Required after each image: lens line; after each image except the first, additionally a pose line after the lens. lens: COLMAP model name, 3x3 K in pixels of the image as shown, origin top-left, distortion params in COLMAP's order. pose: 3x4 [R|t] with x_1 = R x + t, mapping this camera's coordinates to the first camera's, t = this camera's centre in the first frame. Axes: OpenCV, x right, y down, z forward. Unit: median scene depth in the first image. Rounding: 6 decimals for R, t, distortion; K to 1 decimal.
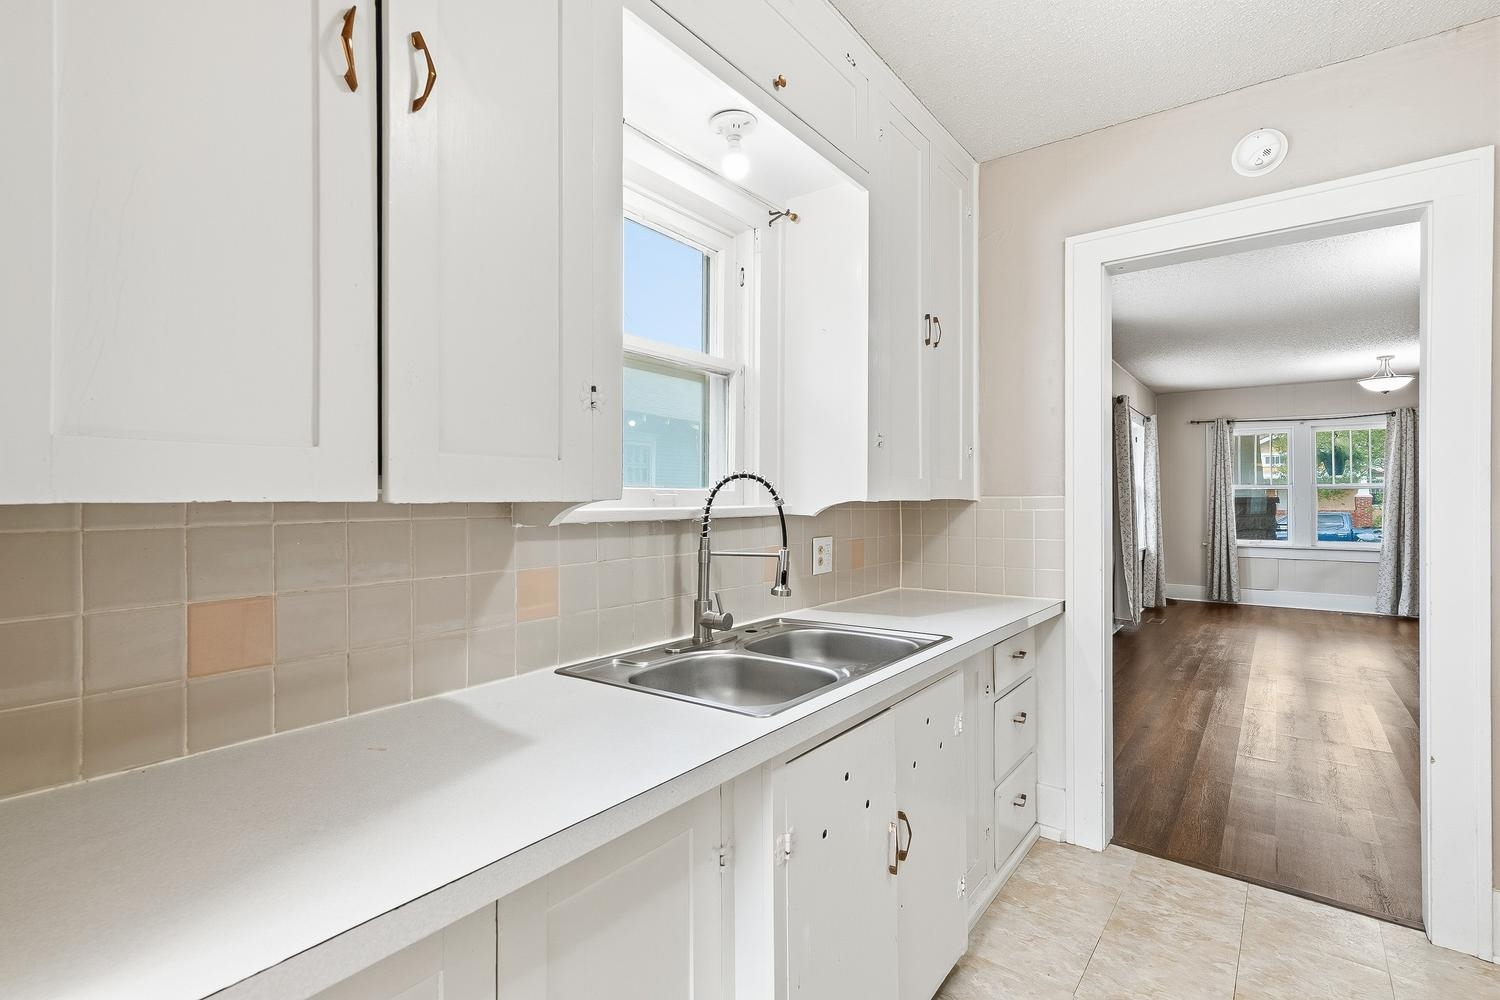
lens RADIAL K [[723.4, 0, 742.0], [0, 723.4, 500.9], [0, 0, 1]] dist [0.005290, 0.000348]
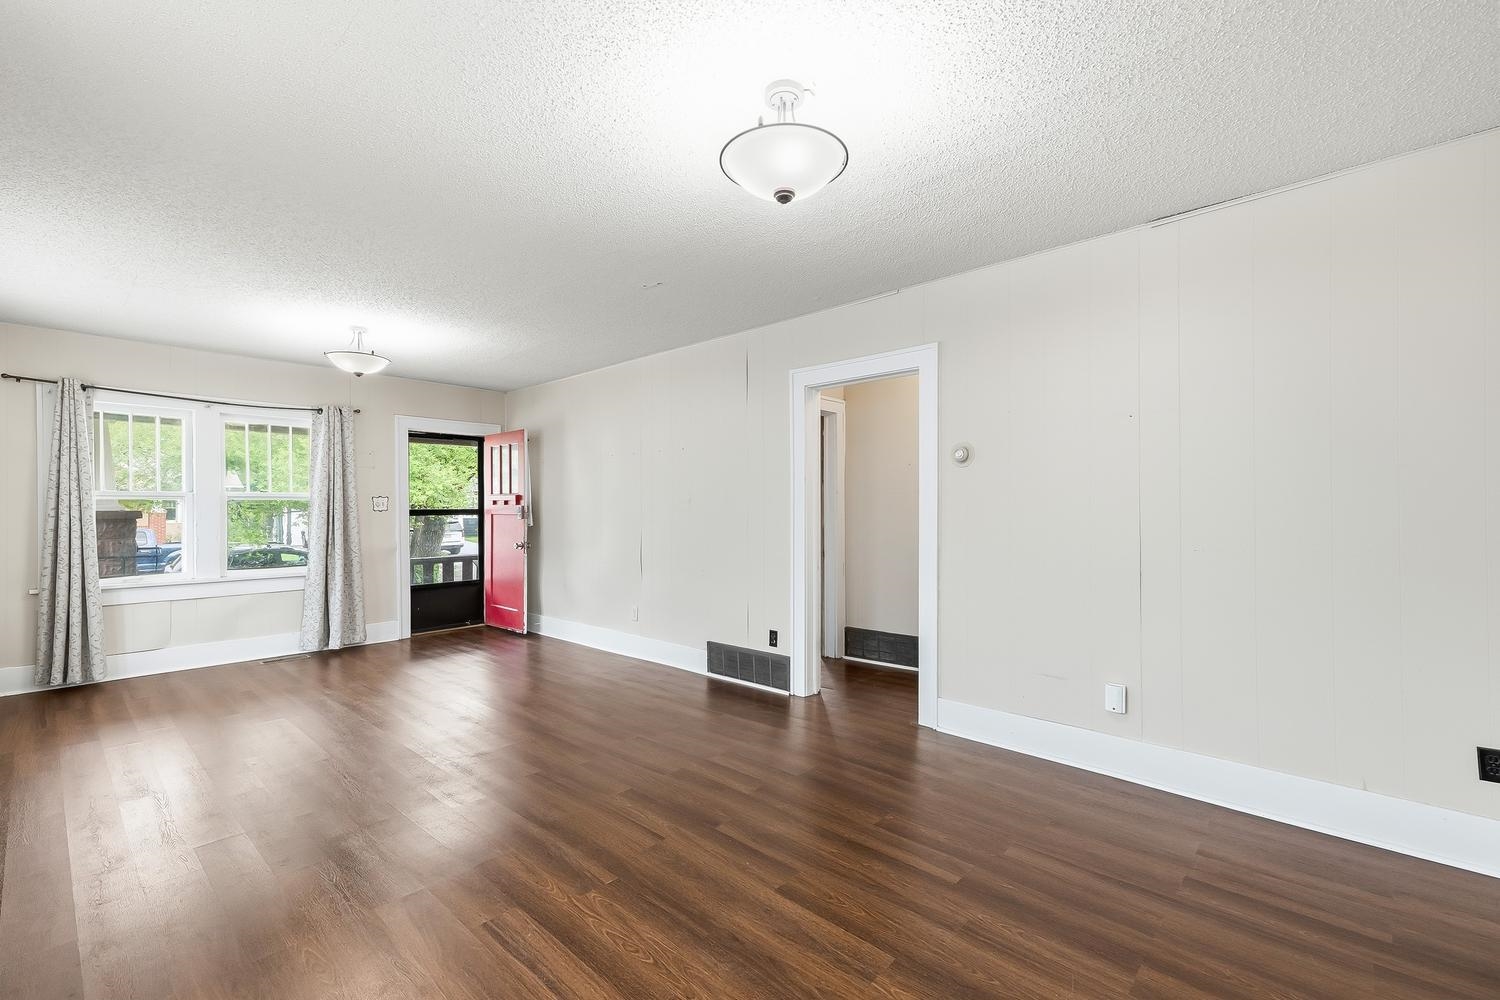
lens RADIAL K [[641.5, 0, 749.9], [0, 641.5, 504.3], [0, 0, 1]] dist [0.017186, 0.000197]
pose [[0.097724, 0.008789, 0.995175, 0.181088], [0.009852, 0.999903, -0.009798, 0.000593], [-0.995165, 0.010762, 0.097628, 0.393712]]
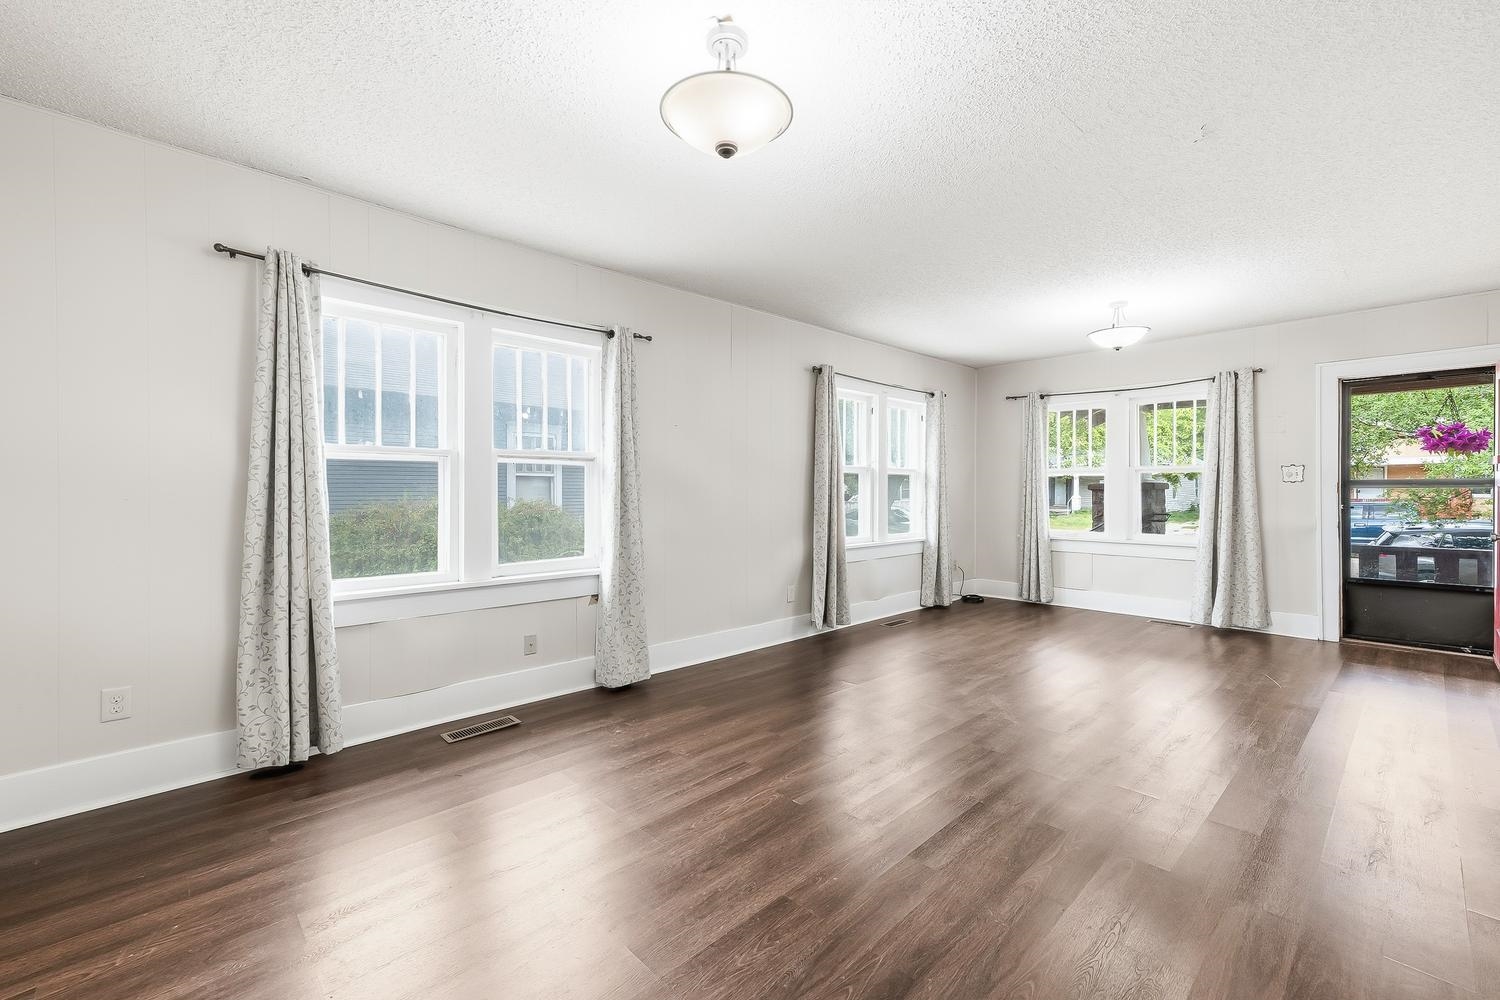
lens RADIAL K [[641.5, 0, 761.6], [0, 641.5, 498.8], [0, 0, 1]] dist [0.017186, 0.000197]
pose [[0.987165, 0.001366, -0.159698, 0.466839], [0.000568, 0.999927, 0.012062, 0.004825], [0.159703, -0.011998, 0.987092, 0.181074]]
